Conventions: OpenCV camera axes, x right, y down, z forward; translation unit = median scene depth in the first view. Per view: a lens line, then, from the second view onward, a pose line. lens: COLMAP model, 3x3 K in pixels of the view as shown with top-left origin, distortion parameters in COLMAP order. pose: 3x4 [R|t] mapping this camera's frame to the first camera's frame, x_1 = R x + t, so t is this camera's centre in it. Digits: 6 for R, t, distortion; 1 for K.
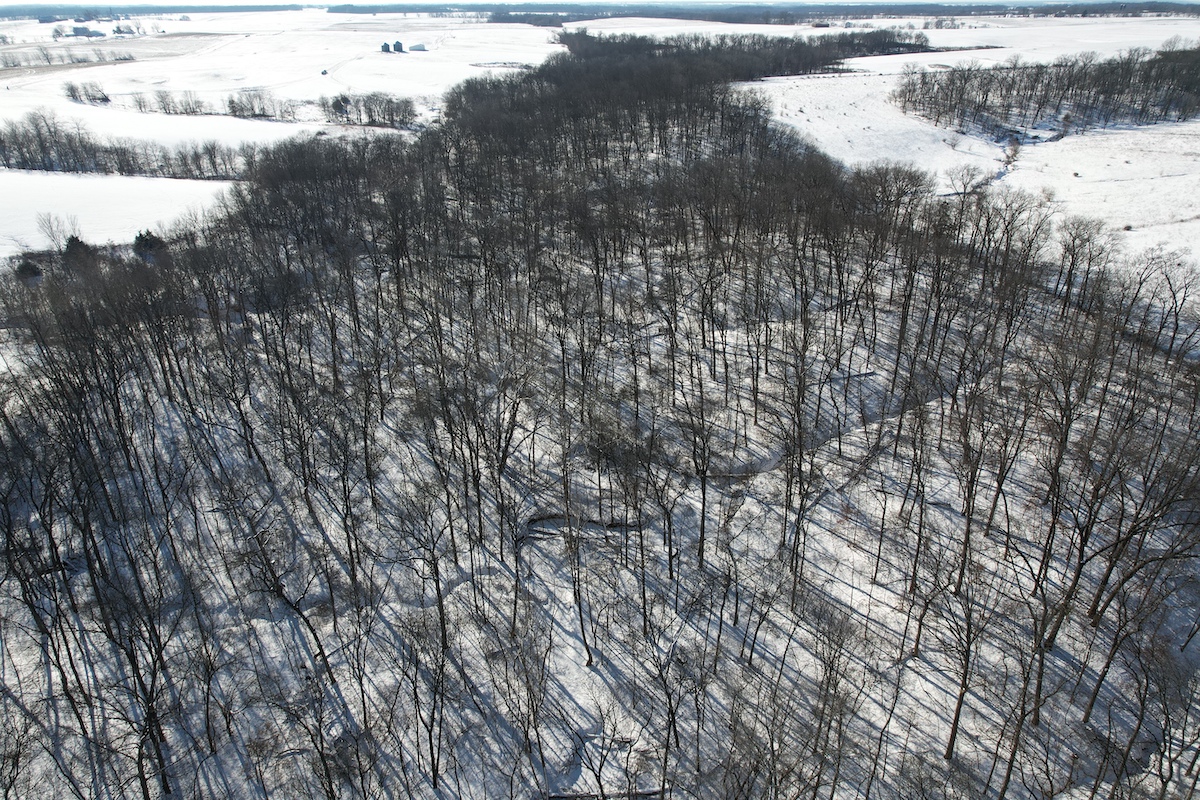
lens RADIAL K [[769.8, 0, 595.3], [0, 769.8, 395.3], [0, 0, 1]] dist [-0.089357, 0.081302]
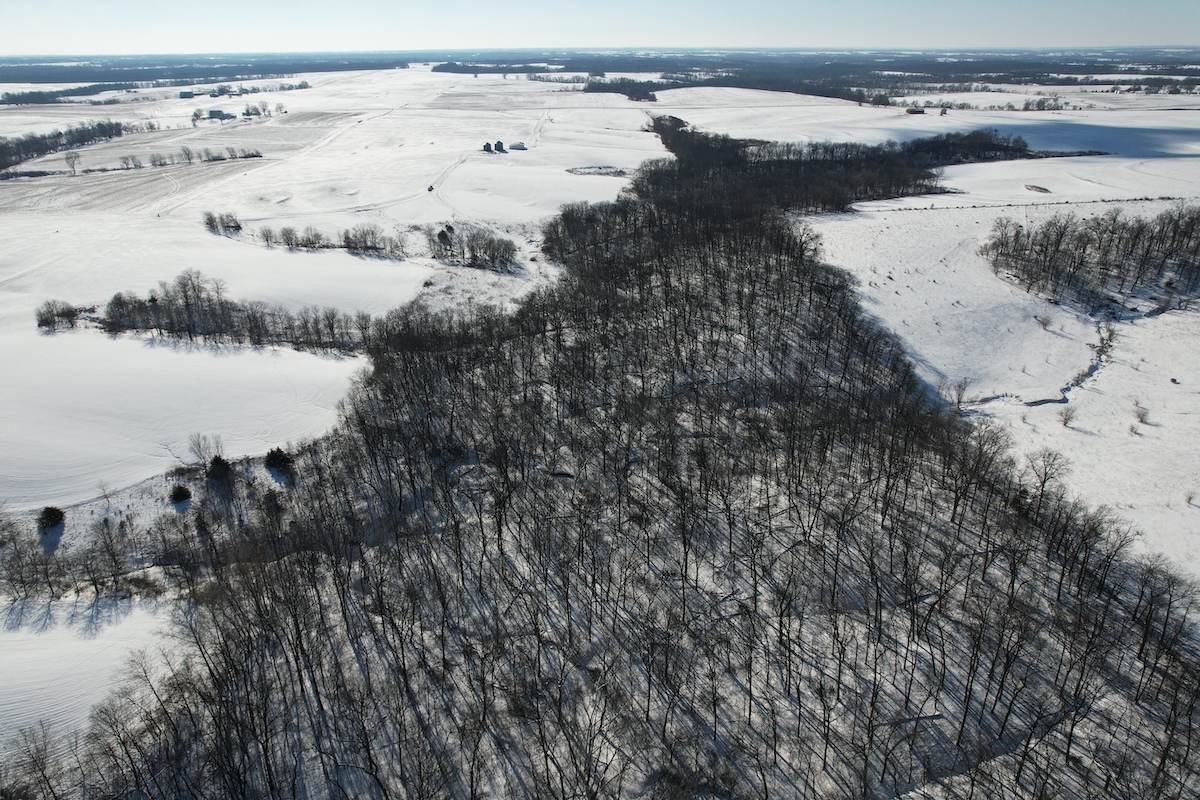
lens RADIAL K [[769.8, 0, 595.3], [0, 769.8, 395.3], [0, 0, 1]] dist [-0.089357, 0.081302]
pose [[0.993762, 0.045371, -0.101873, -0.008545], [-0.050178, 0.997720, -0.045134, -0.133332], [0.099593, 0.049964, 0.993773, -0.037108]]
